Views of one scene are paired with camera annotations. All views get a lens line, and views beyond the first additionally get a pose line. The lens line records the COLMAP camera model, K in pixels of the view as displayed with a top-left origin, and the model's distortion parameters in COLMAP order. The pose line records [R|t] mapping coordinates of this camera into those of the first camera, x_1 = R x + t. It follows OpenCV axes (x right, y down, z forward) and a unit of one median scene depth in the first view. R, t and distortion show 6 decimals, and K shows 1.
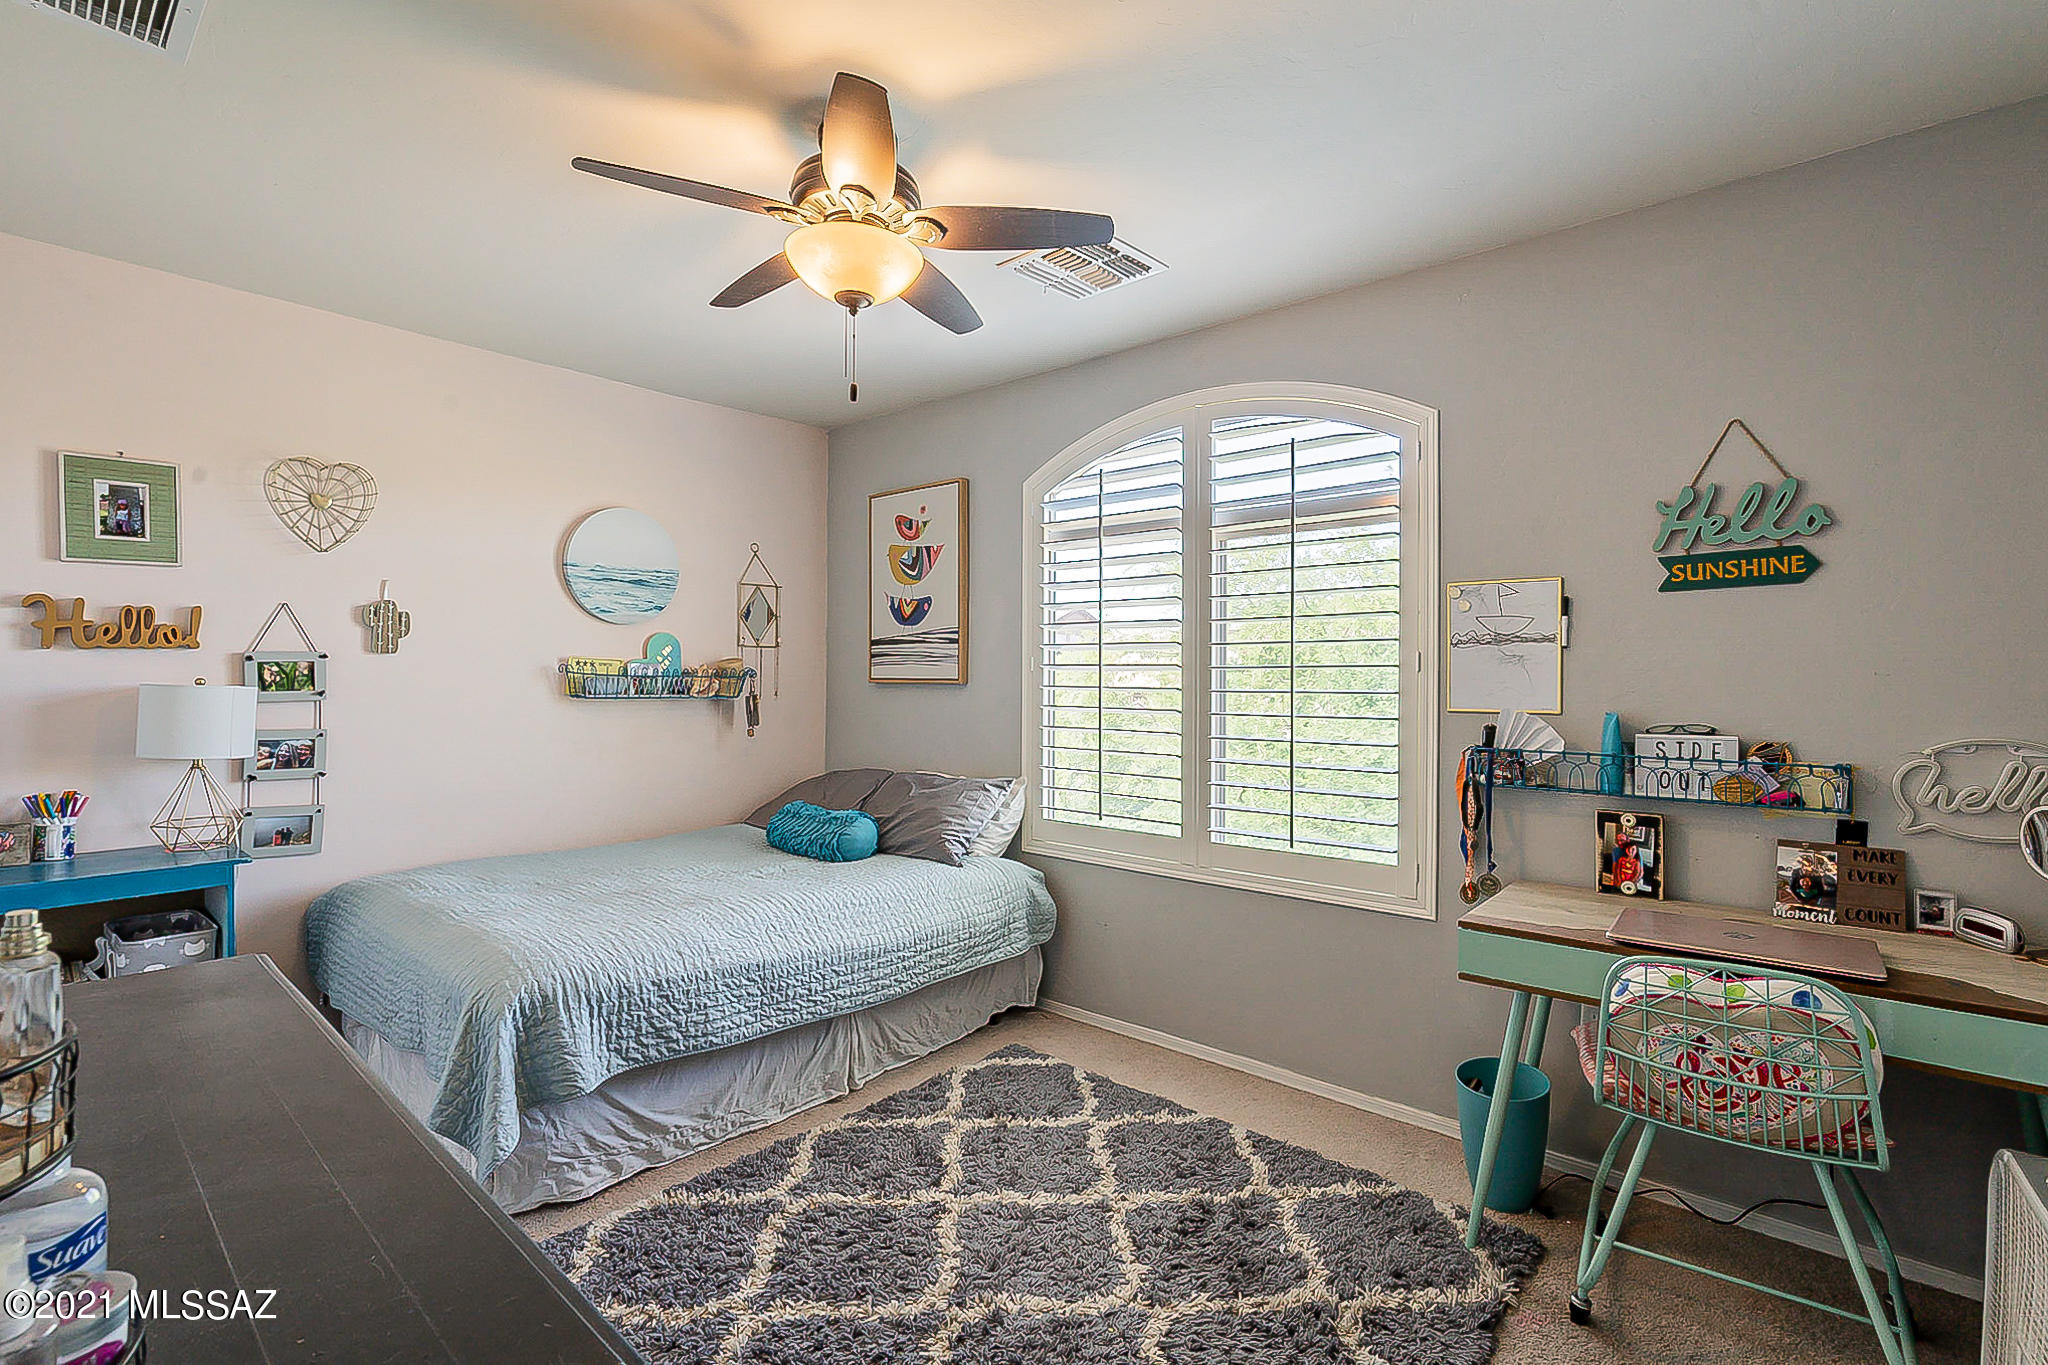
lens RADIAL K [[947.9, 0, 1013.1], [0, 947.9, 683.3], [0, 0, 1]] dist [-0.004120, 0.003261]
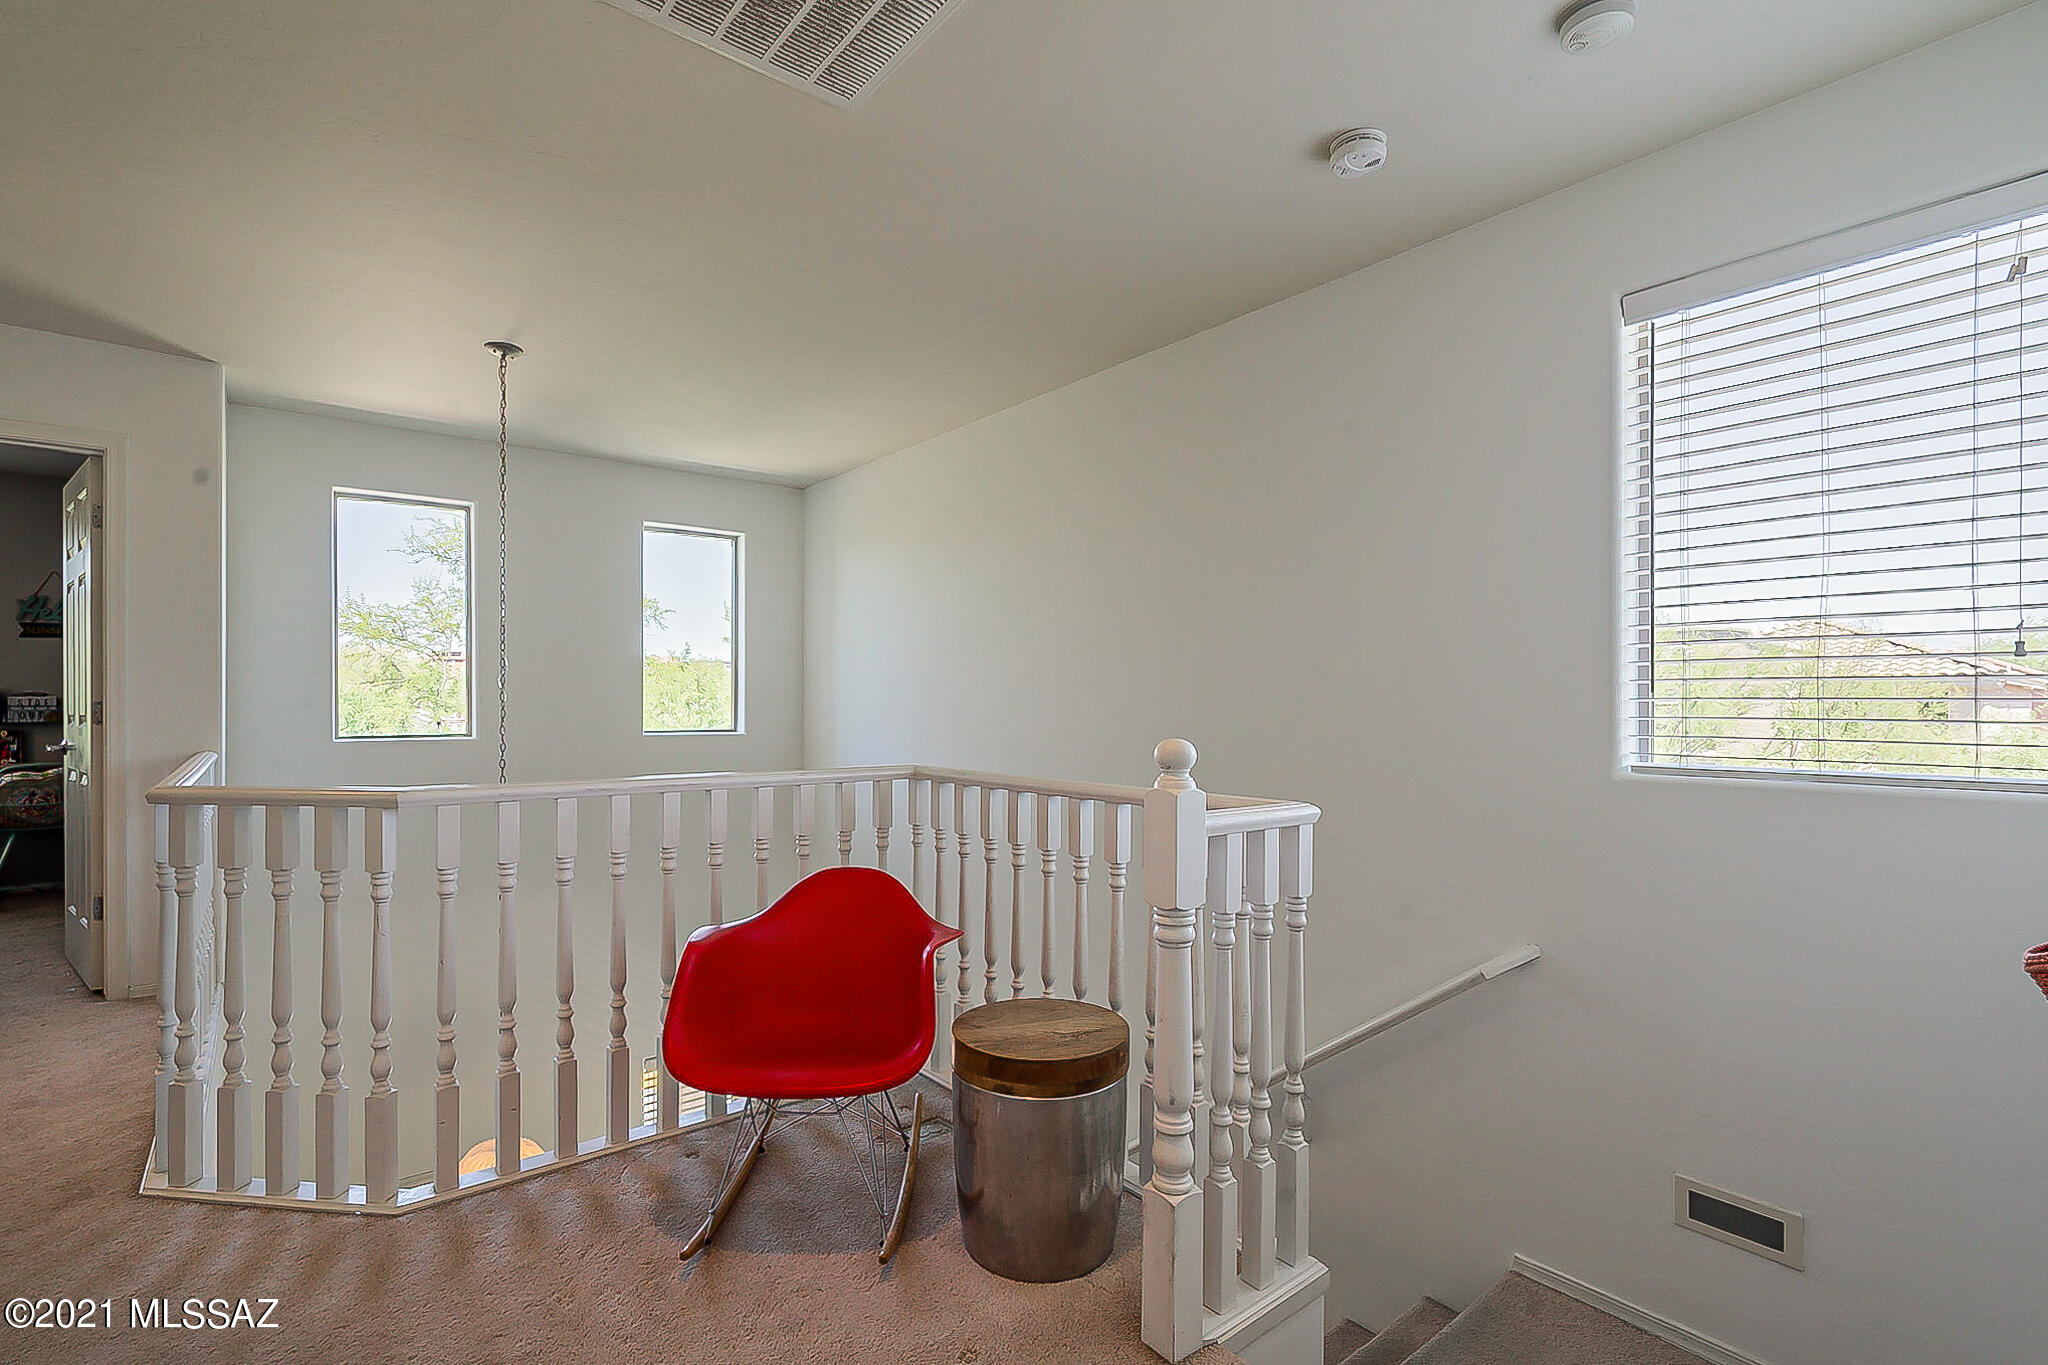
lens RADIAL K [[947.9, 0, 1017.3], [0, 947.9, 688.1], [0, 0, 1]] dist [-0.004120, 0.003261]
pose [[0.167662, -0.002991, 0.985840, -1.273003], [0.010244, 0.999947, 0.001292, 0.054951], [-0.985791, 0.009882, 0.167683, -1.914224]]
